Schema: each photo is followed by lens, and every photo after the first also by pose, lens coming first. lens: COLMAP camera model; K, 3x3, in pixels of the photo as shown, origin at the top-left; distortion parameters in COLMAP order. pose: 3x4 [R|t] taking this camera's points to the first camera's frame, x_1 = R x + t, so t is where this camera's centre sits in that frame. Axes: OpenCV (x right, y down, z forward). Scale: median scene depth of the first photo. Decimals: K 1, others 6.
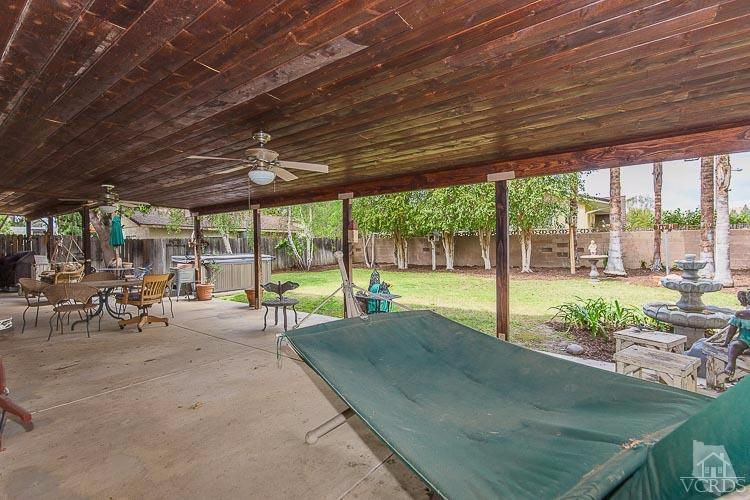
lens RADIAL K [[339.8, 0, 373.2], [0, 339.8, 247.9], [0, 0, 1]] dist [0.002799, -0.001206]
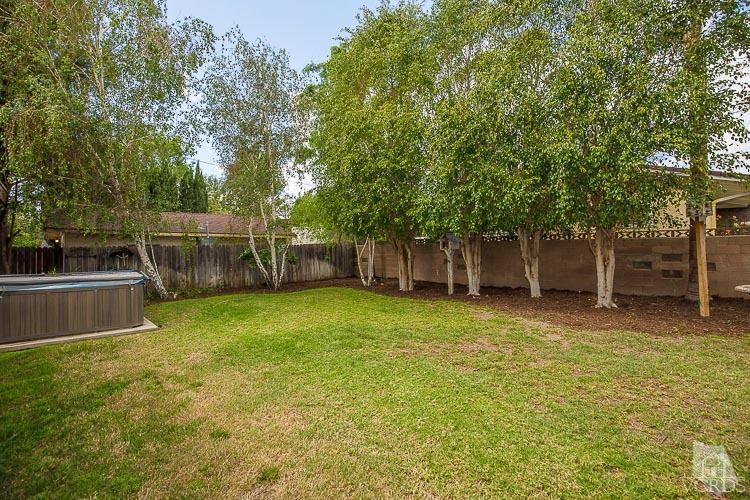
lens RADIAL K [[339.8, 0, 377.3], [0, 339.8, 250.3], [0, 0, 1]] dist [0.002799, -0.001206]
pose [[0.988523, 0.001510, -0.151063, 0.154097], [-0.002805, 0.999961, -0.008358, -0.014393], [0.151044, 0.008686, 0.988489, 0.367112]]
